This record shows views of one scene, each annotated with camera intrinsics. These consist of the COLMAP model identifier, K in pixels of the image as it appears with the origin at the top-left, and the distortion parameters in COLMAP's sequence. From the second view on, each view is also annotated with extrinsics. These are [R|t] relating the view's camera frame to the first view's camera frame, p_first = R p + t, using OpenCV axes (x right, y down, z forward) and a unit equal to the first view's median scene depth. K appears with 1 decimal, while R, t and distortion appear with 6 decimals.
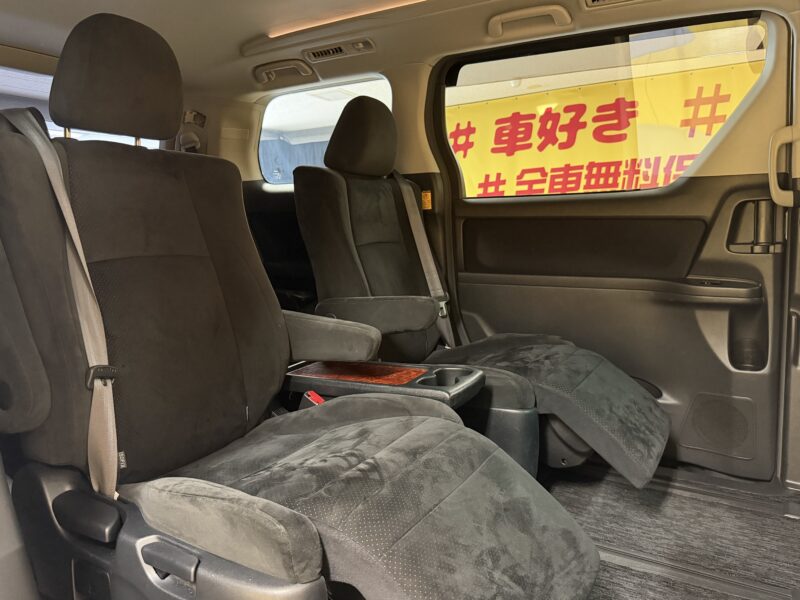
lens RADIAL K [[606.3, 0, 400.5], [0, 606.3, 313.8], [0, 0, 1]] dist [0.027008, -0.056863]
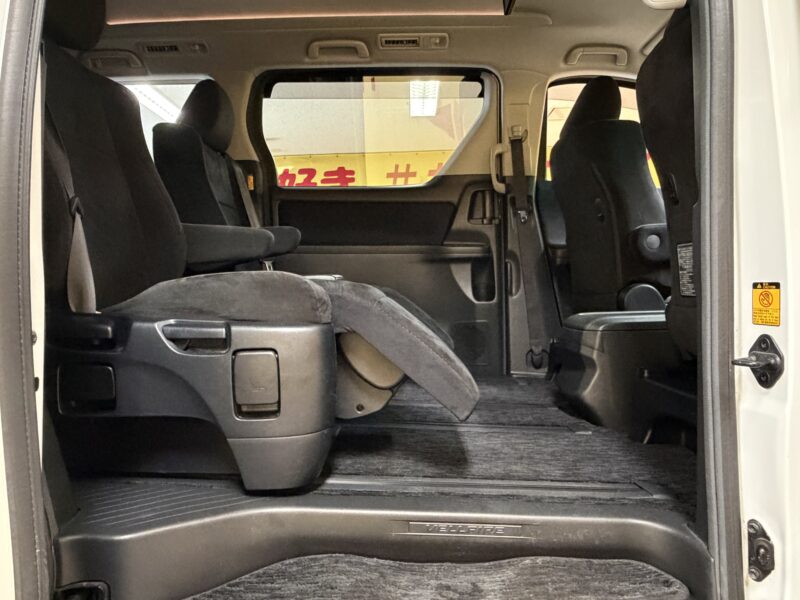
lens RADIAL K [[514.9, 0, 399.0], [0, 514.9, 295.7], [0, 0, 1]] dist [0.011143, 0.003807]
pose [[0.891473, -0.003138, 0.453063, -0.195369], [0.050483, 0.994437, -0.092445, 0.182833], [-0.450252, 0.105284, 0.886672, -0.041641]]
